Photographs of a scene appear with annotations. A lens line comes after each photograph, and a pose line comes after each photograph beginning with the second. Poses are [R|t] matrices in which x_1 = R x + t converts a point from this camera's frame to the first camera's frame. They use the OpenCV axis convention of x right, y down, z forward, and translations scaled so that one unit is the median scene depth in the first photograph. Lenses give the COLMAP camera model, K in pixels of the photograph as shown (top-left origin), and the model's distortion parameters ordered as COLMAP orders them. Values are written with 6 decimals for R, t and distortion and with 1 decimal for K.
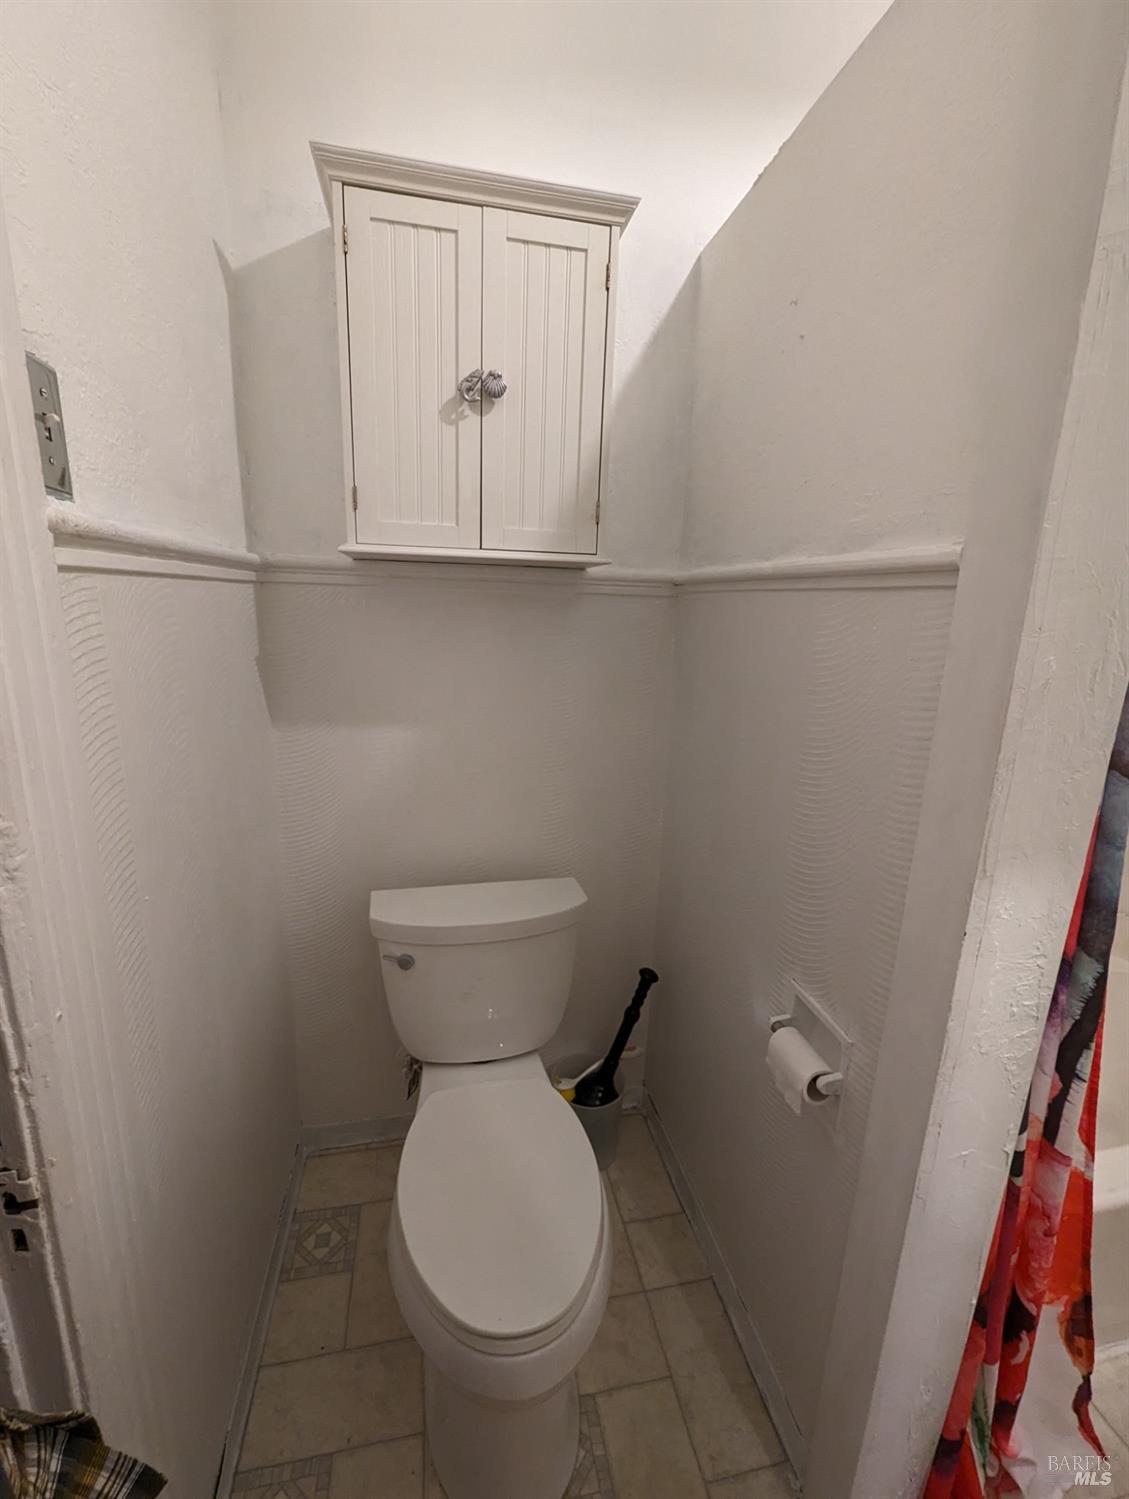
lens RADIAL K [[622.3, 0, 556.5], [0, 622.3, 749.3], [0, 0, 1]] dist [0.001998, -0.001725]
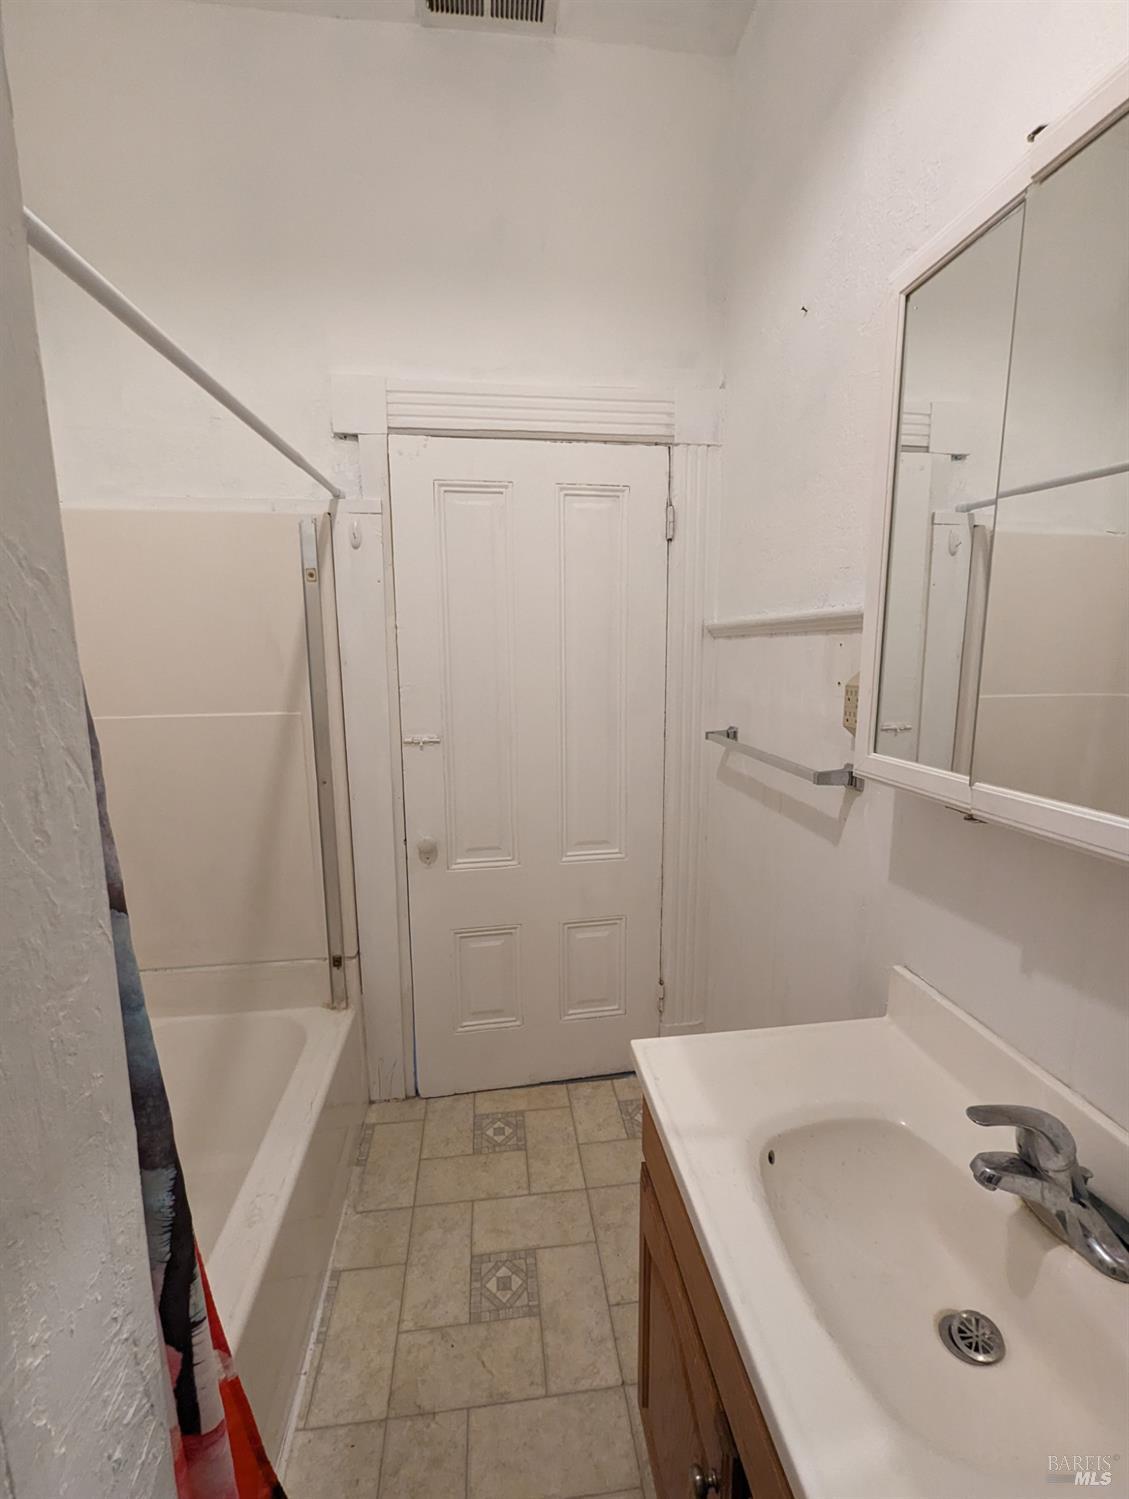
lens RADIAL K [[622.3, 0, 556.5], [0, 622.3, 749.3], [0, 0, 1]] dist [0.001998, -0.001725]
pose [[0.089939, -0.178378, 0.979843, 0.315762], [0.235316, 0.959780, 0.153126, -0.099826], [-0.967749, 0.216801, 0.128297, 0.391877]]
